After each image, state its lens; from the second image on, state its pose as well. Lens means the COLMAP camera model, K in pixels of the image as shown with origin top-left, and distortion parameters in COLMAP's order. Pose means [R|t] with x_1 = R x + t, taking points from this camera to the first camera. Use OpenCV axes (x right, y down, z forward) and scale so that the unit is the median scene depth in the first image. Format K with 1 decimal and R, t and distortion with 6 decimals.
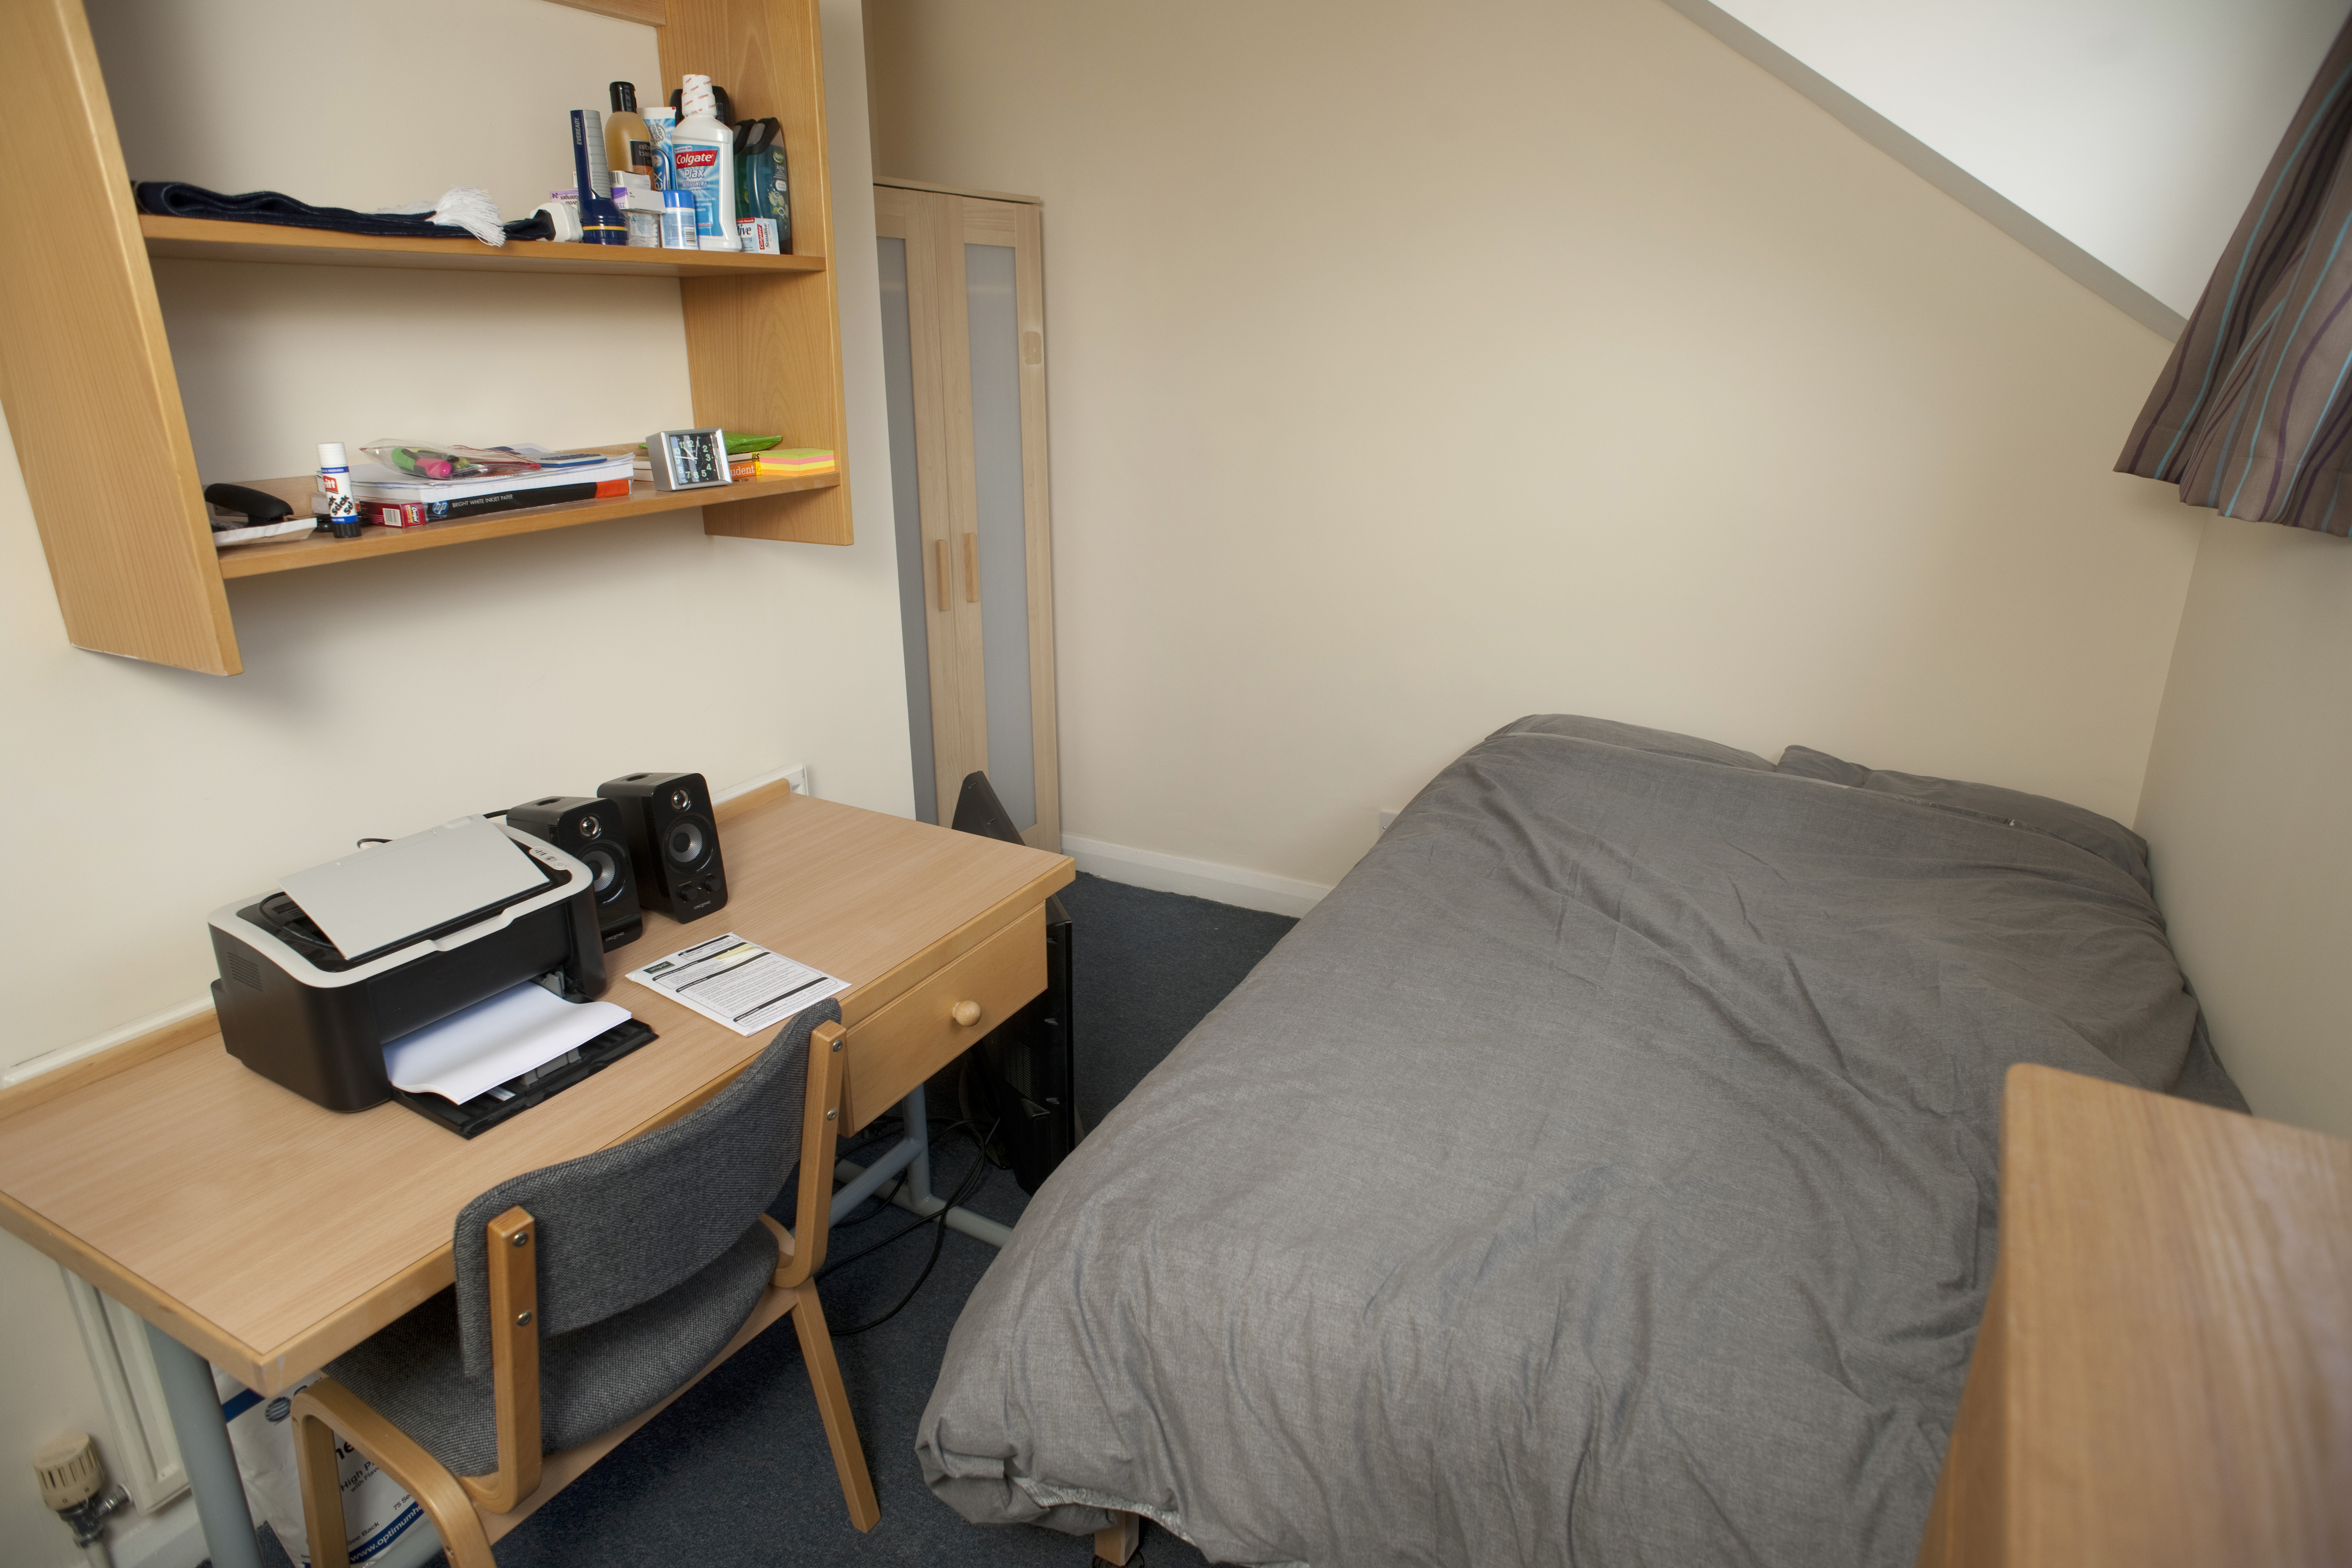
lens RADIAL K [[1327.1, 0, 1176.0], [0, 1327.1, 784.0], [0, 0, 1]] dist [-0.102966, 0.067038]
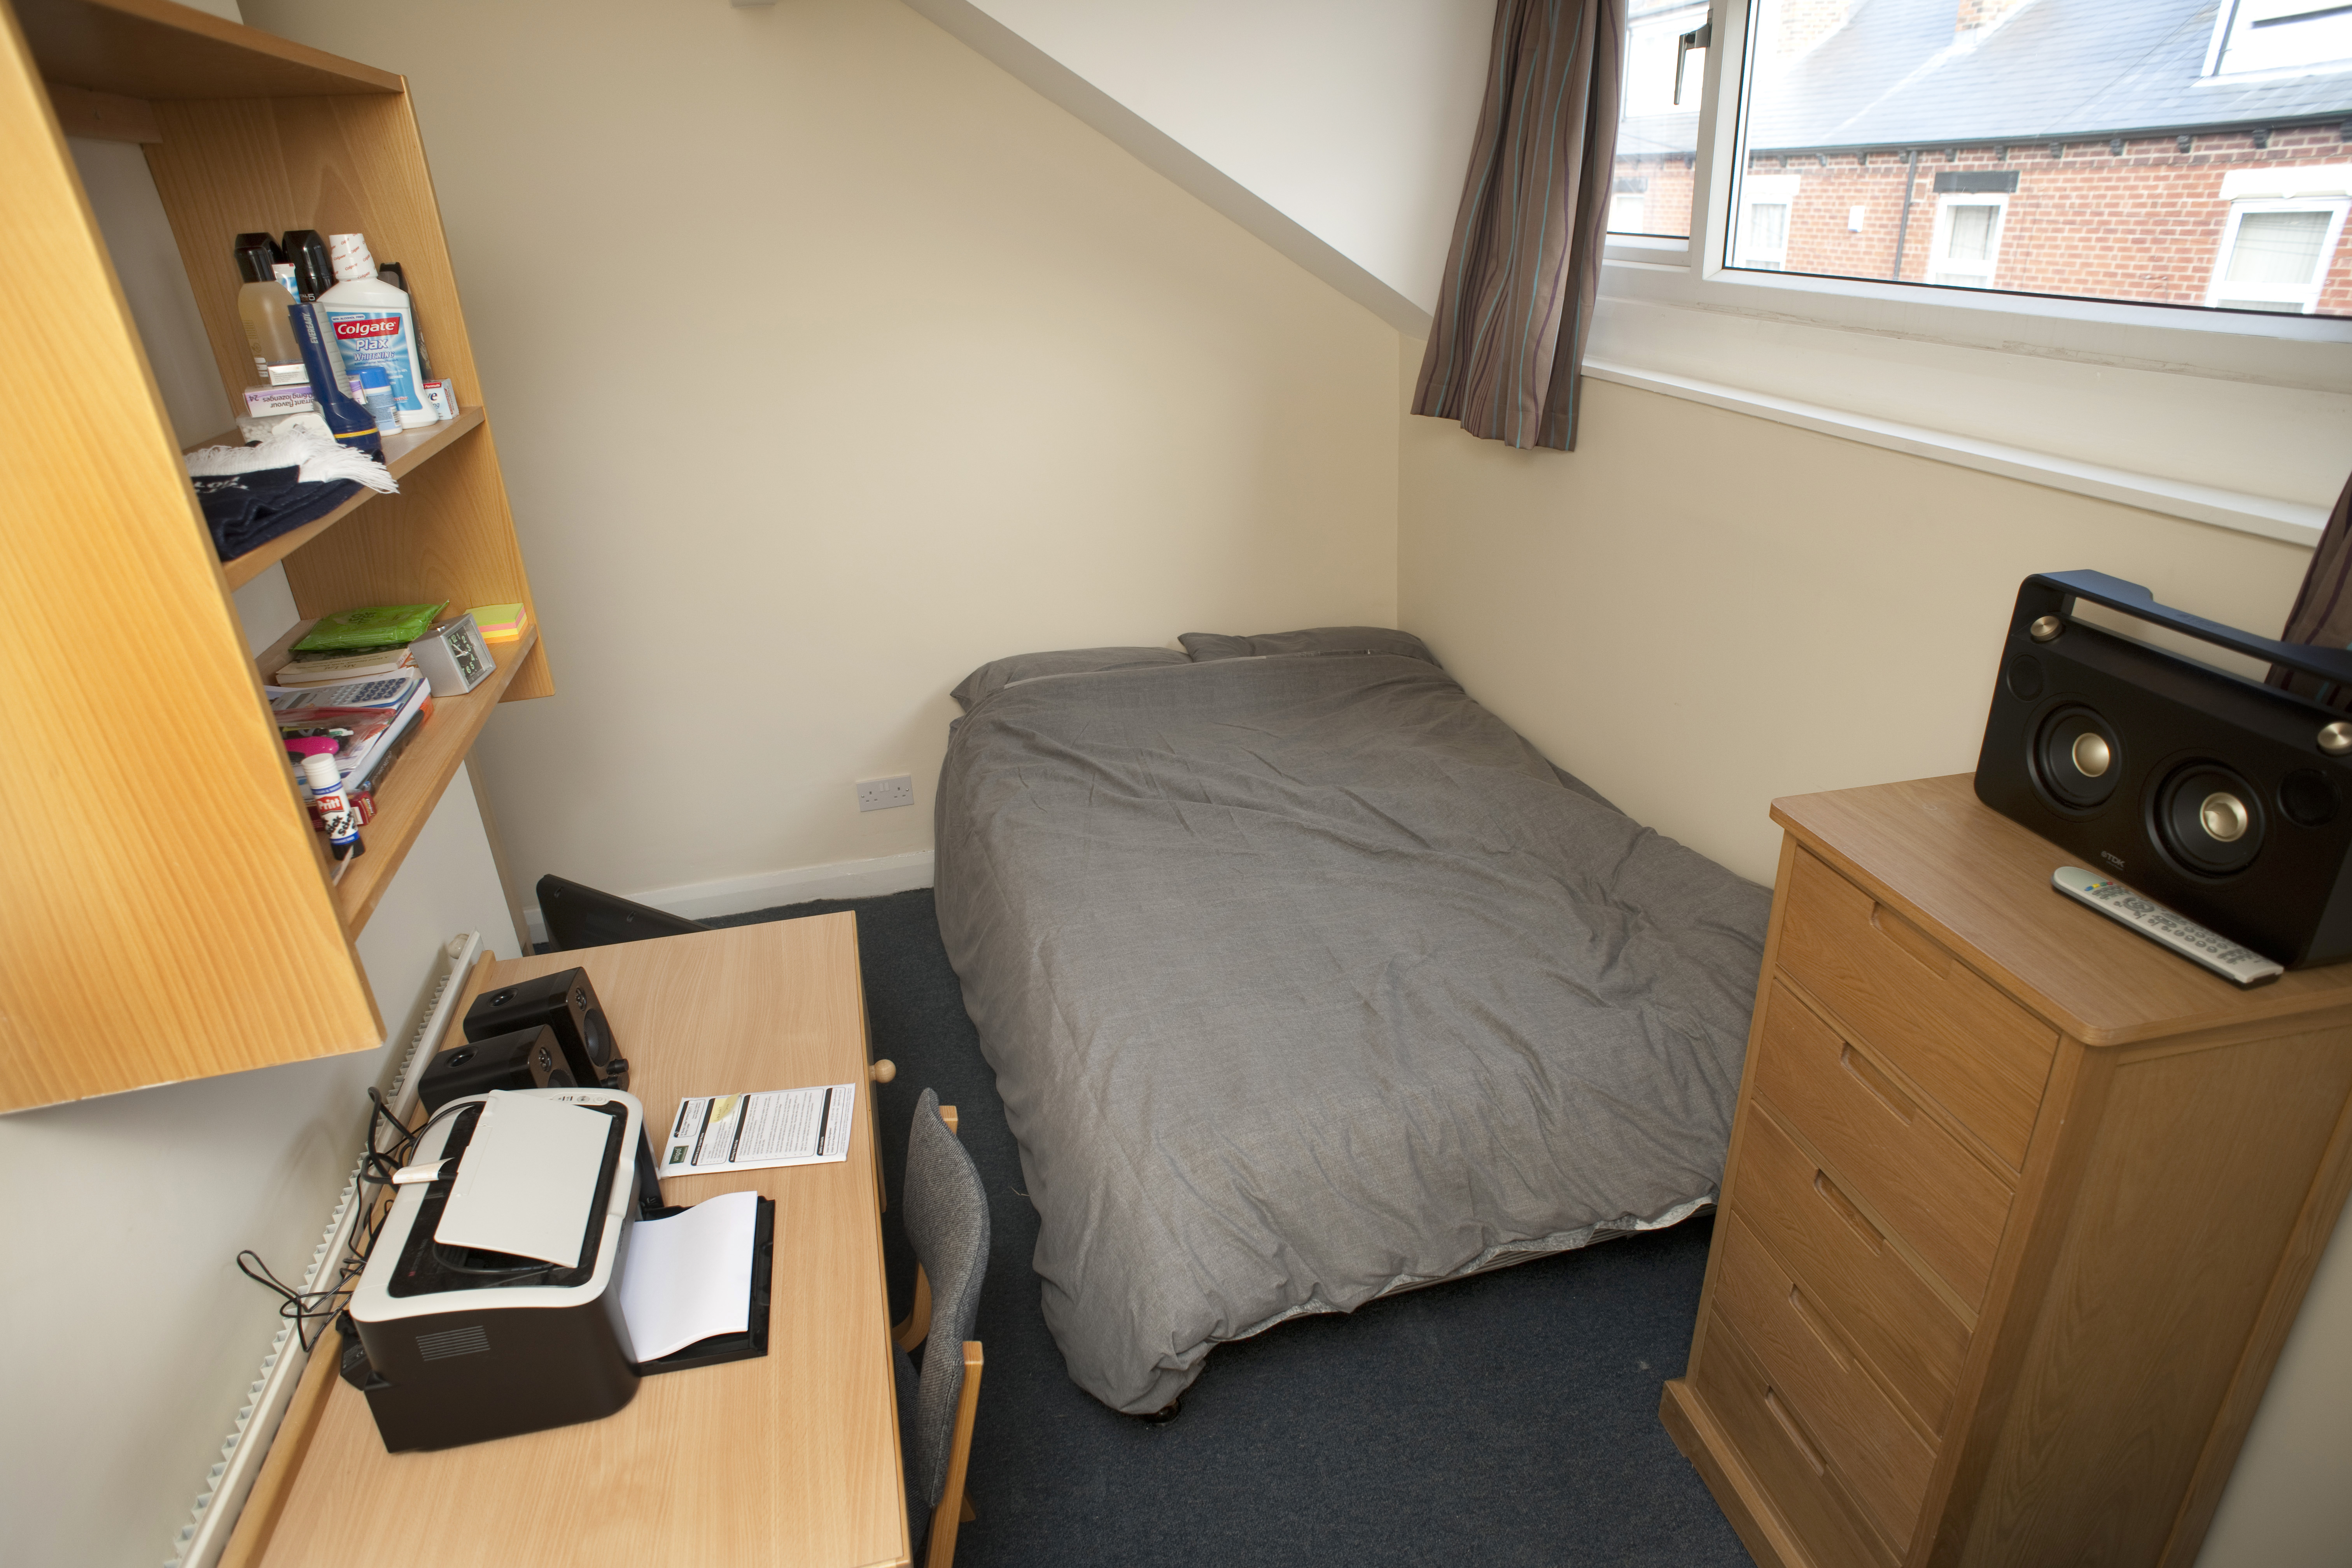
lens RADIAL K [[1327.1, 0, 1176.0], [0, 1327.1, 784.0], [0, 0, 1]] dist [-0.102966, 0.067038]
pose [[0.738929, -0.314296, 0.595988, -0.542343], [0.263271, 0.948902, 0.173993, -0.178354], [-0.620219, 0.028338, 0.783916, -0.028405]]
